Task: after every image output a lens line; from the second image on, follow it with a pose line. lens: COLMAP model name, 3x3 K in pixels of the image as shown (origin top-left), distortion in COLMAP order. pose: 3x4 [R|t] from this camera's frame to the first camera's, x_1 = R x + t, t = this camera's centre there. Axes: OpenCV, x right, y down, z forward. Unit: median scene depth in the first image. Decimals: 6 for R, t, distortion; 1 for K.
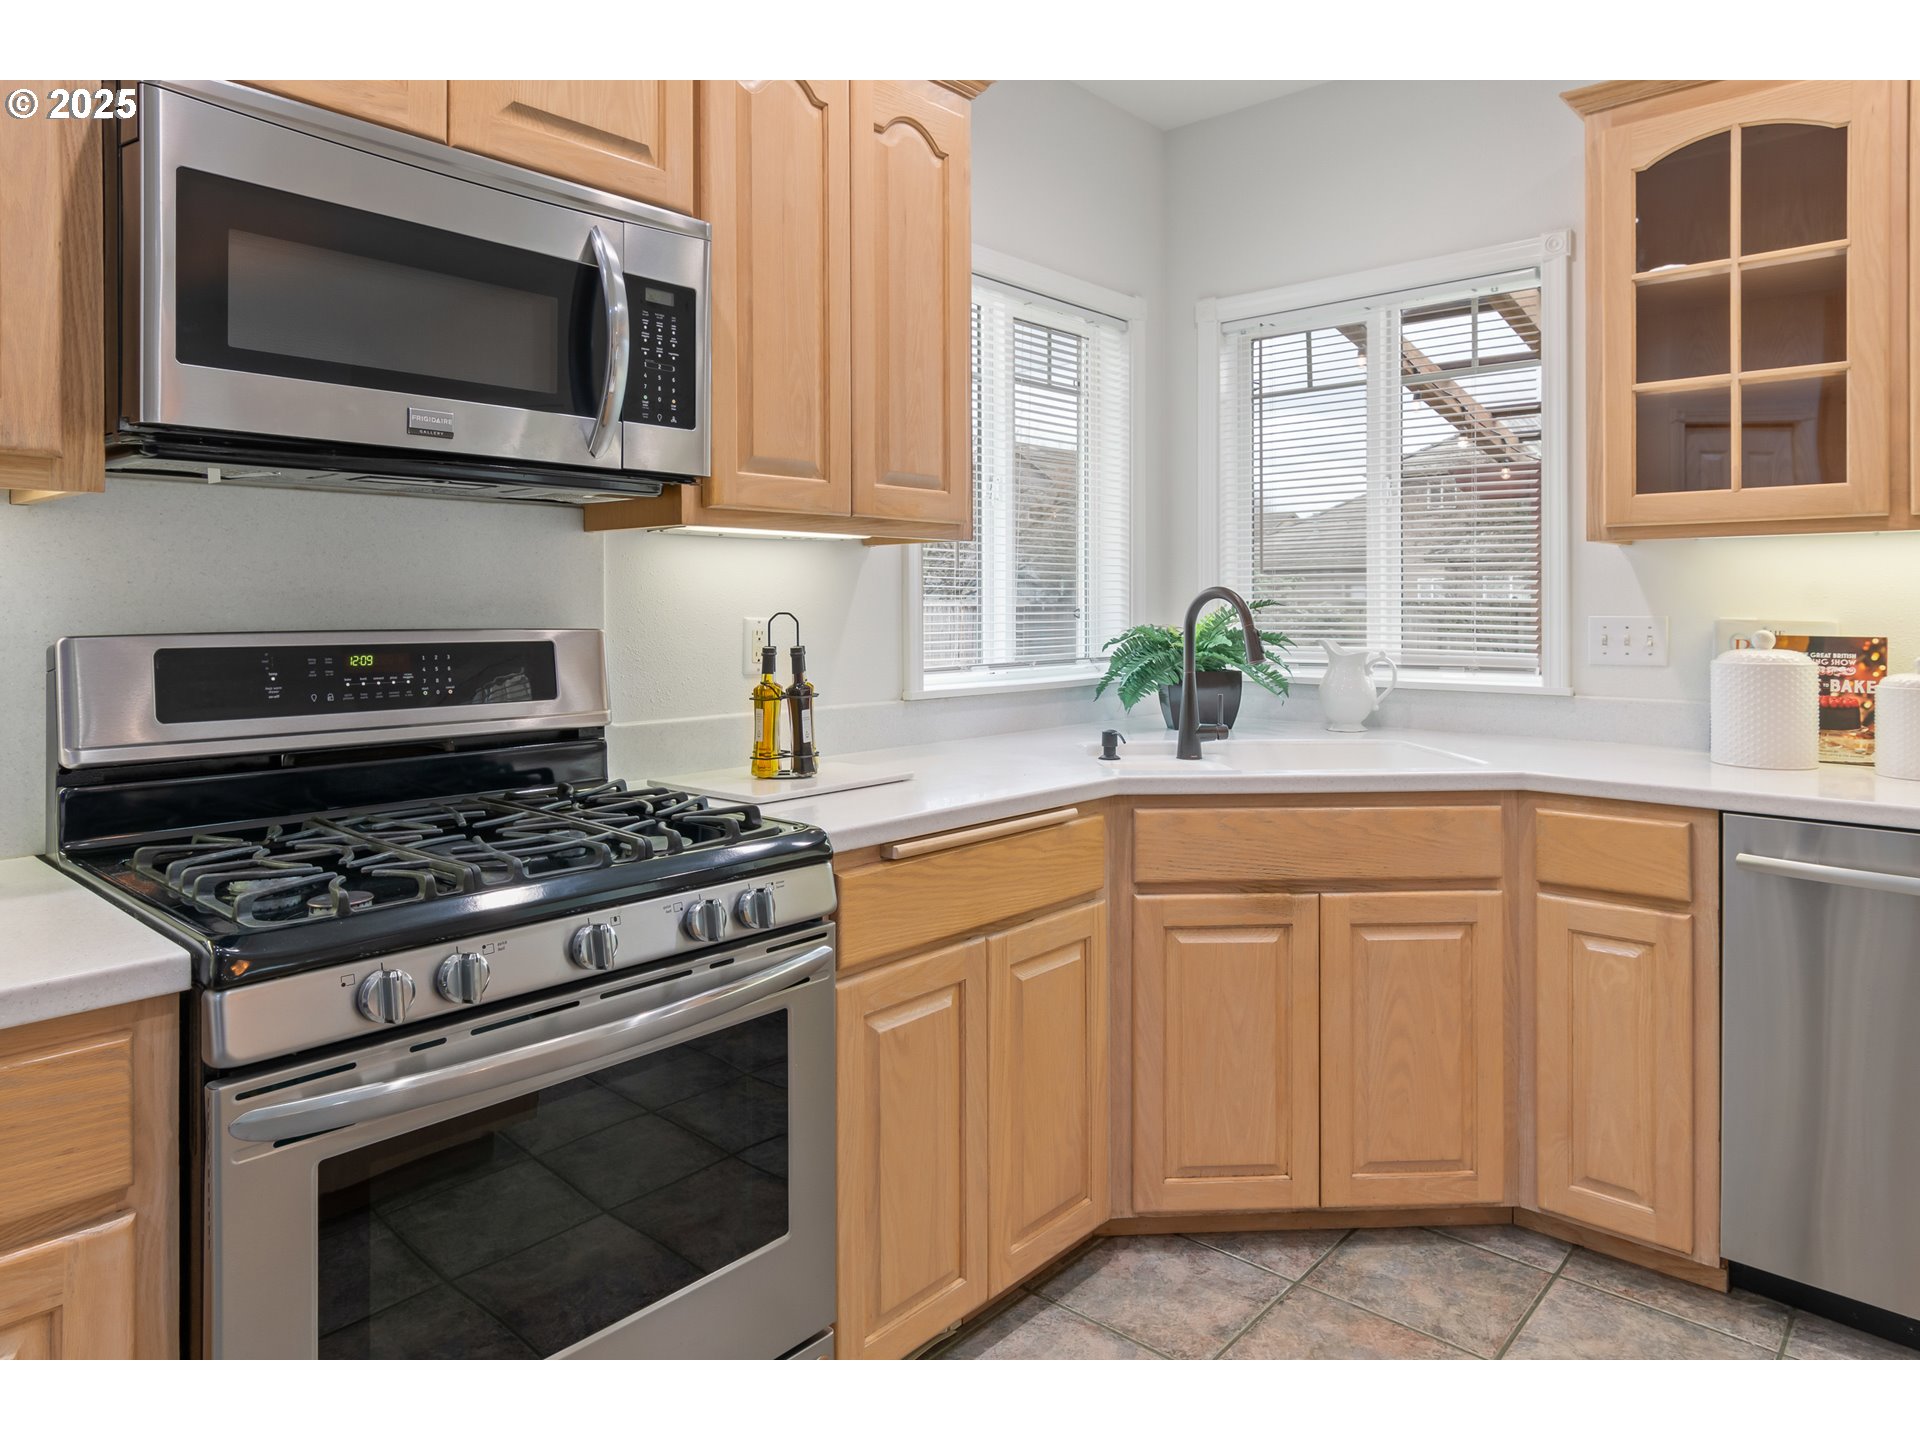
lens RADIAL K [[1194.9, 0, 959.8], [0, 1194.9, 604.8], [0, 0, 1]] dist [0.007575, 0.000765]
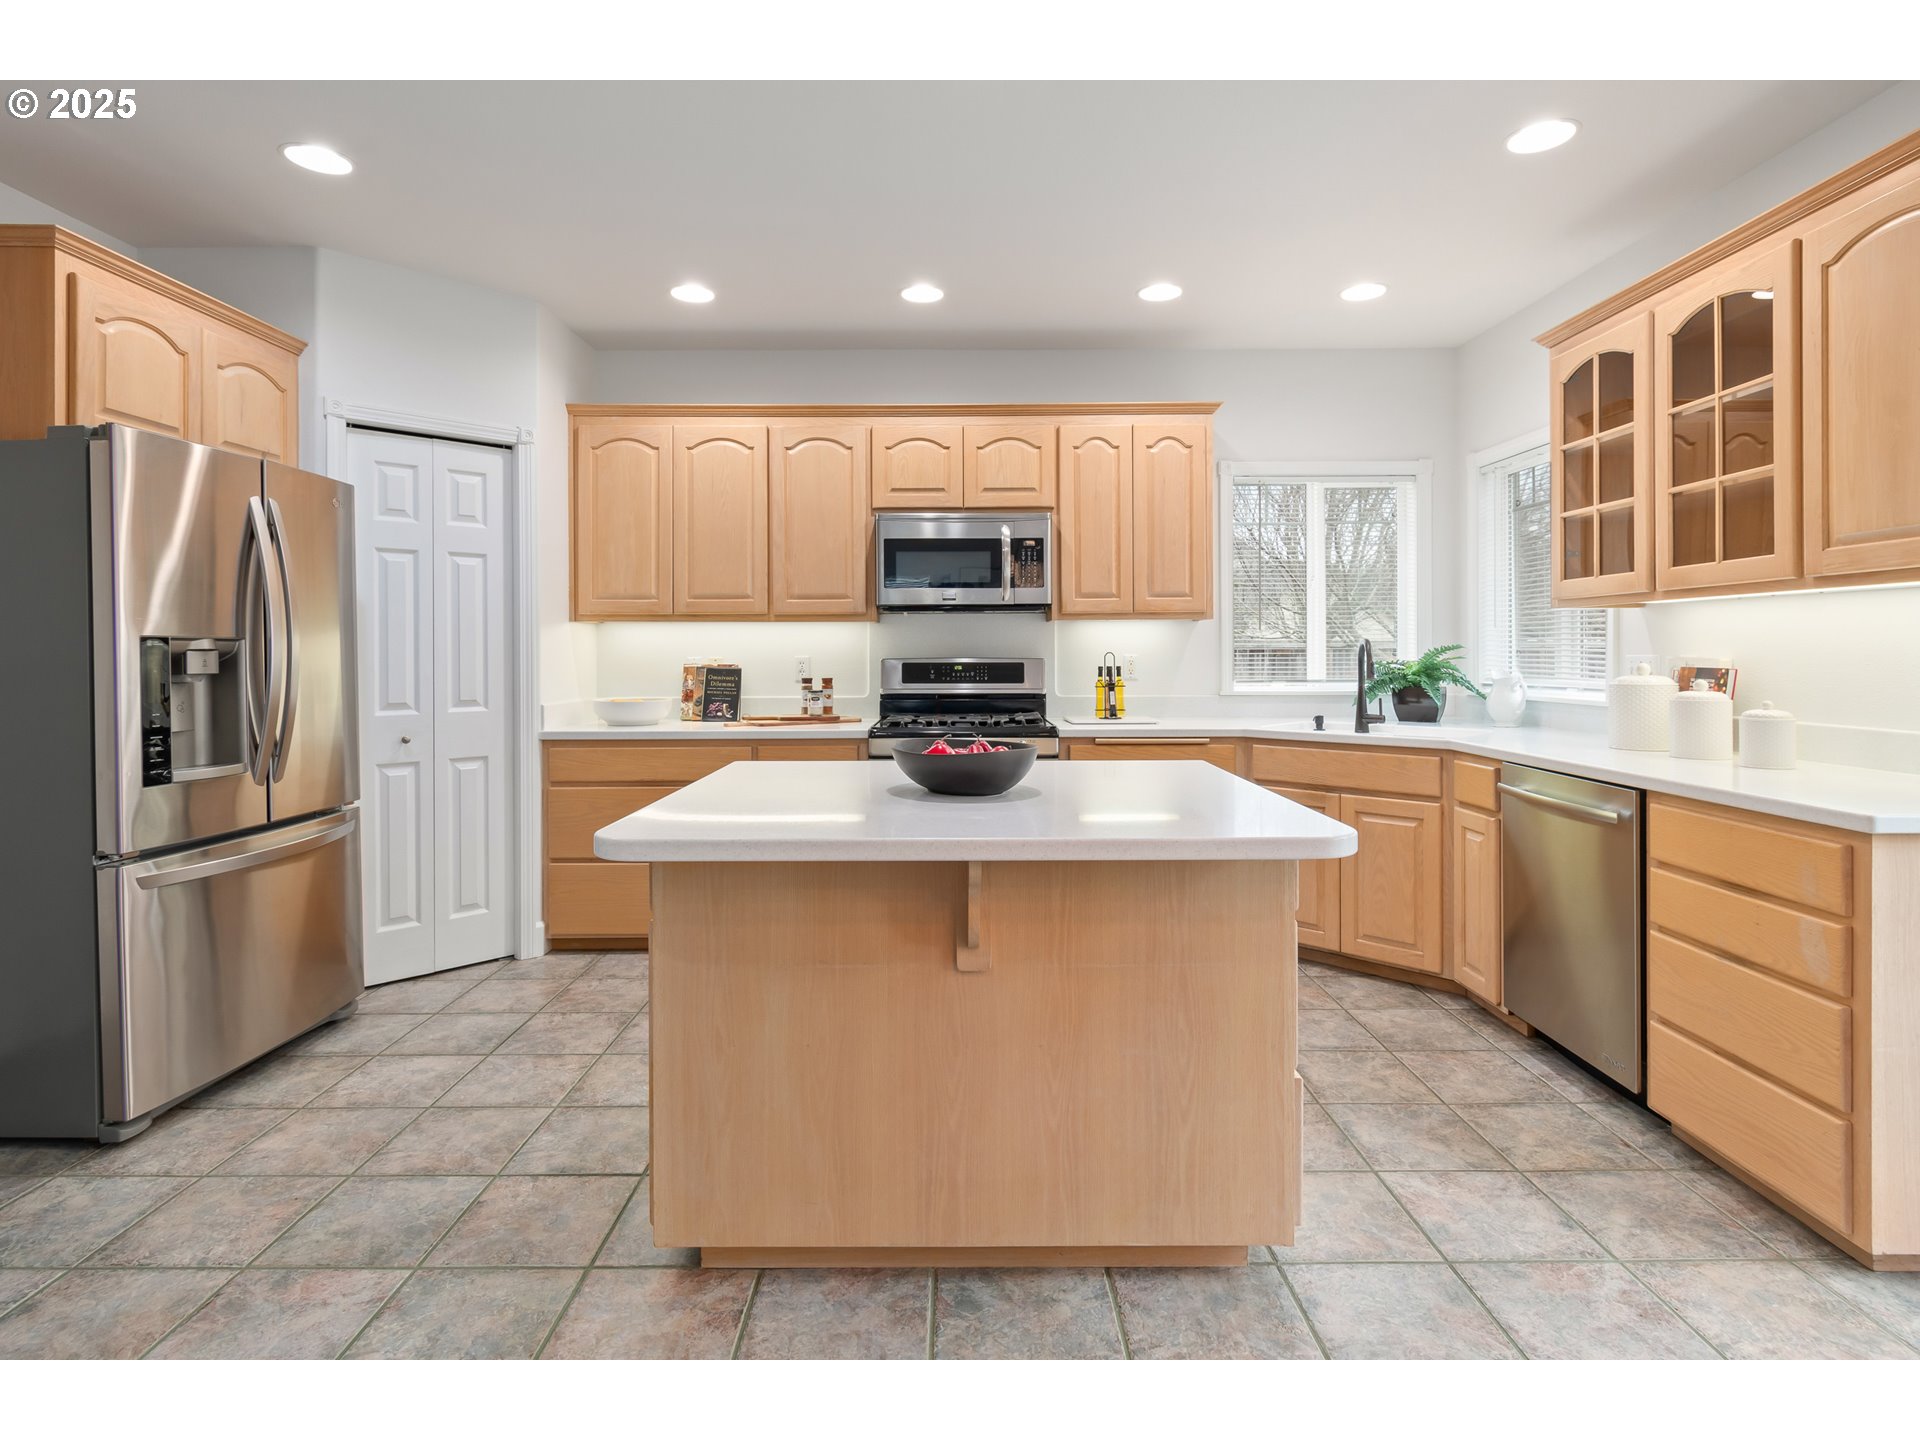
lens RADIAL K [[975.5, 0, 956.6], [0, 975.5, 655.2], [0, 0, 1]] dist [-0.001692, -0.000345]
pose [[0.668502, 0.001928, -0.743708, 1.118255], [0.003984, 0.999973, 0.006174, -0.001216], [0.743700, -0.007091, 0.668476, -0.572640]]
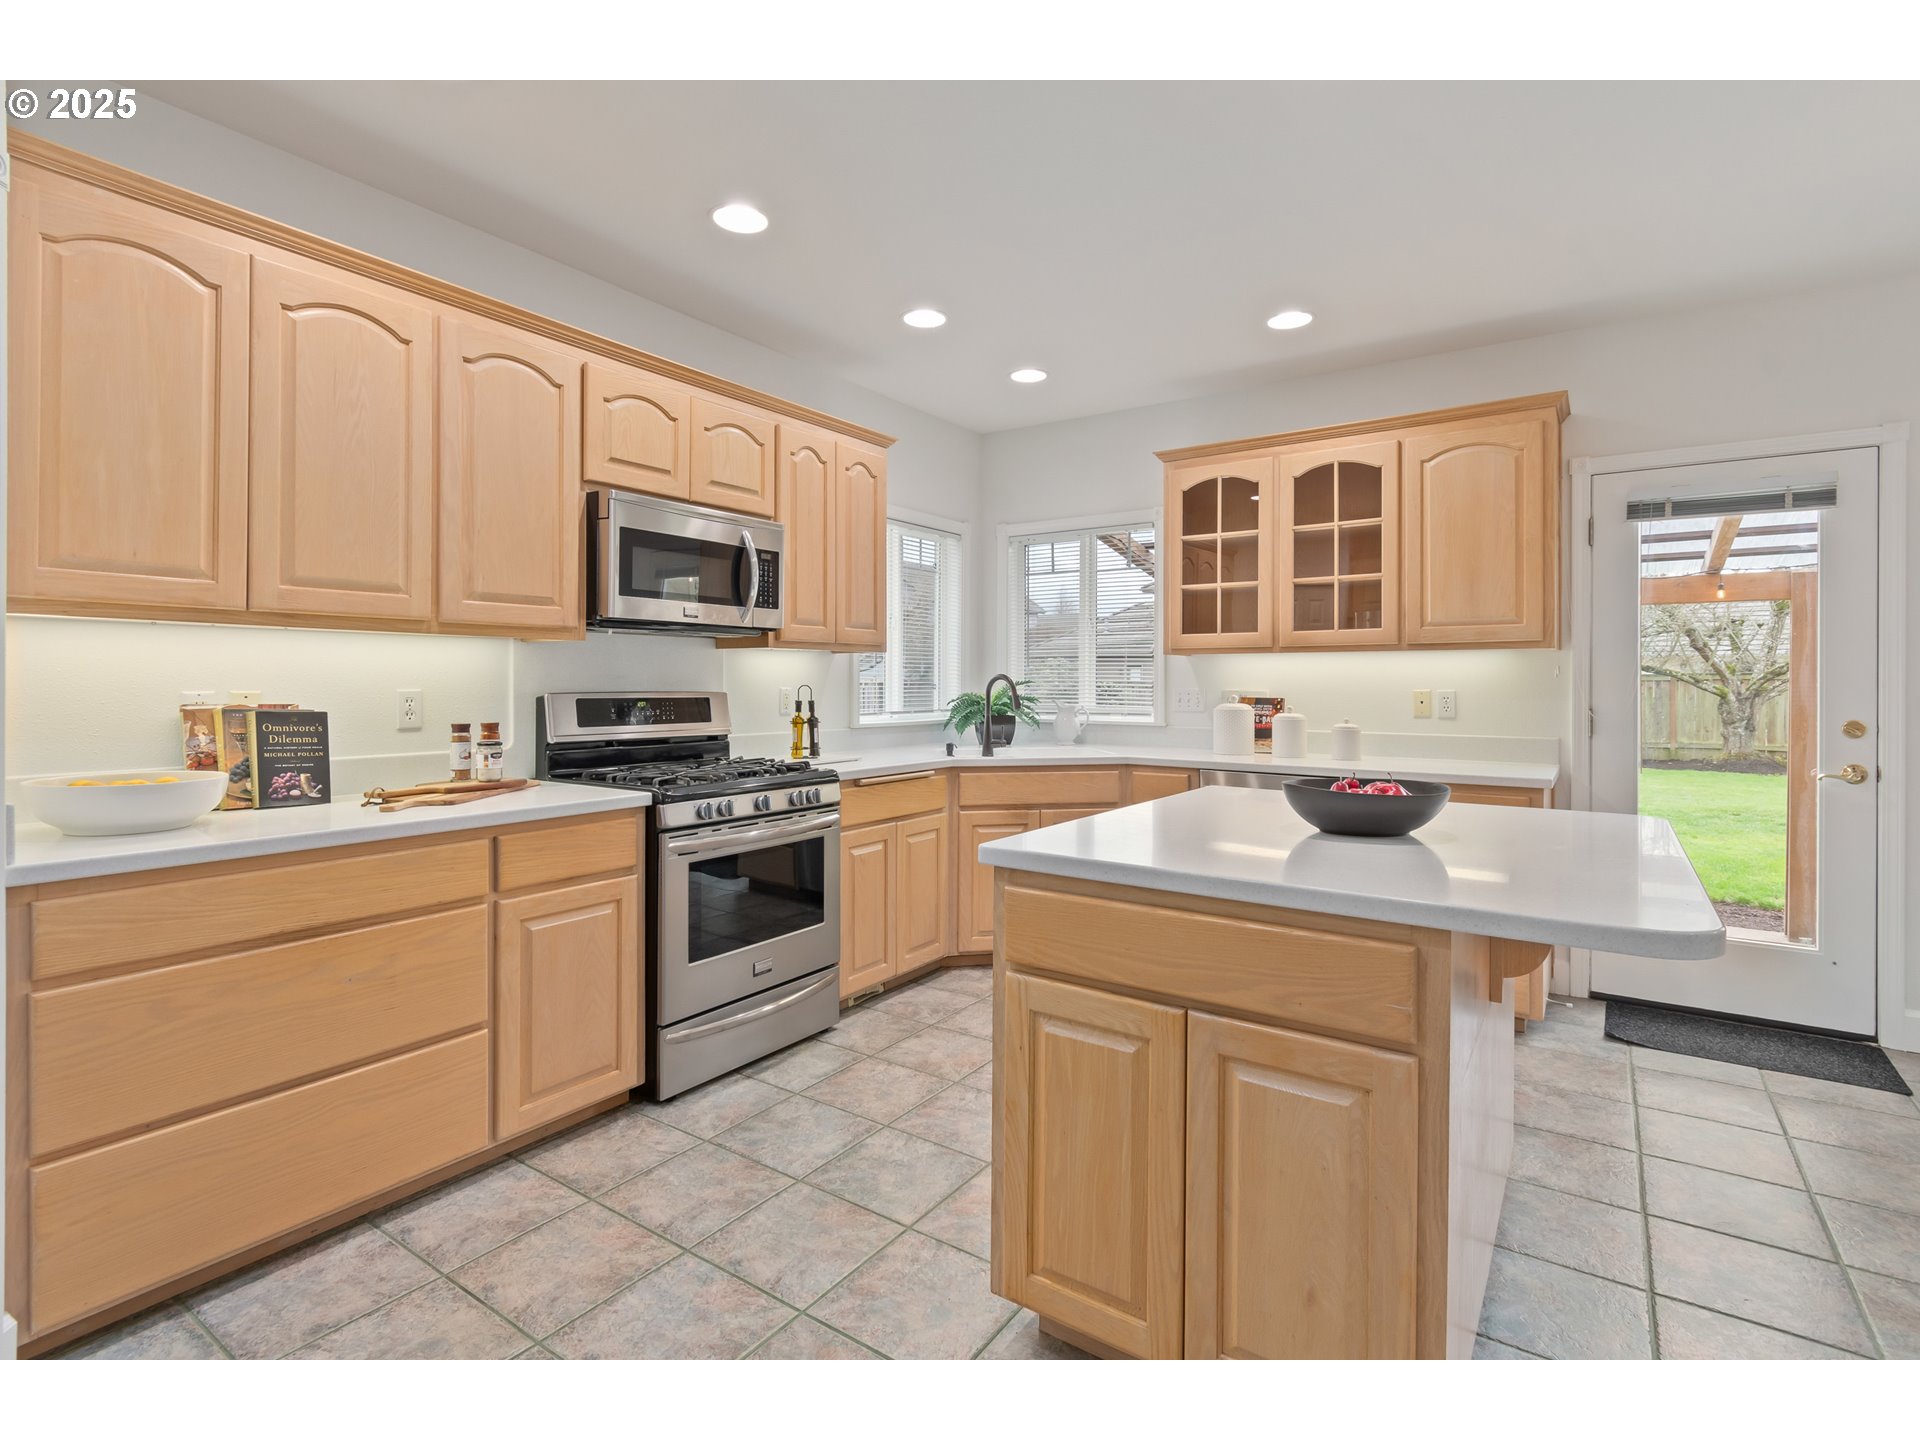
lens RADIAL K [[931.4, 0, 961.5], [0, 931.4, 683.0], [0, 0, 1]] dist [-0.000203, -0.000111]
pose [[0.991791, 0.004546, 0.127789, -0.077333], [-0.004808, 0.999987, 0.001740, -0.002293], [-0.127780, -0.002340, 0.991800, -0.760578]]
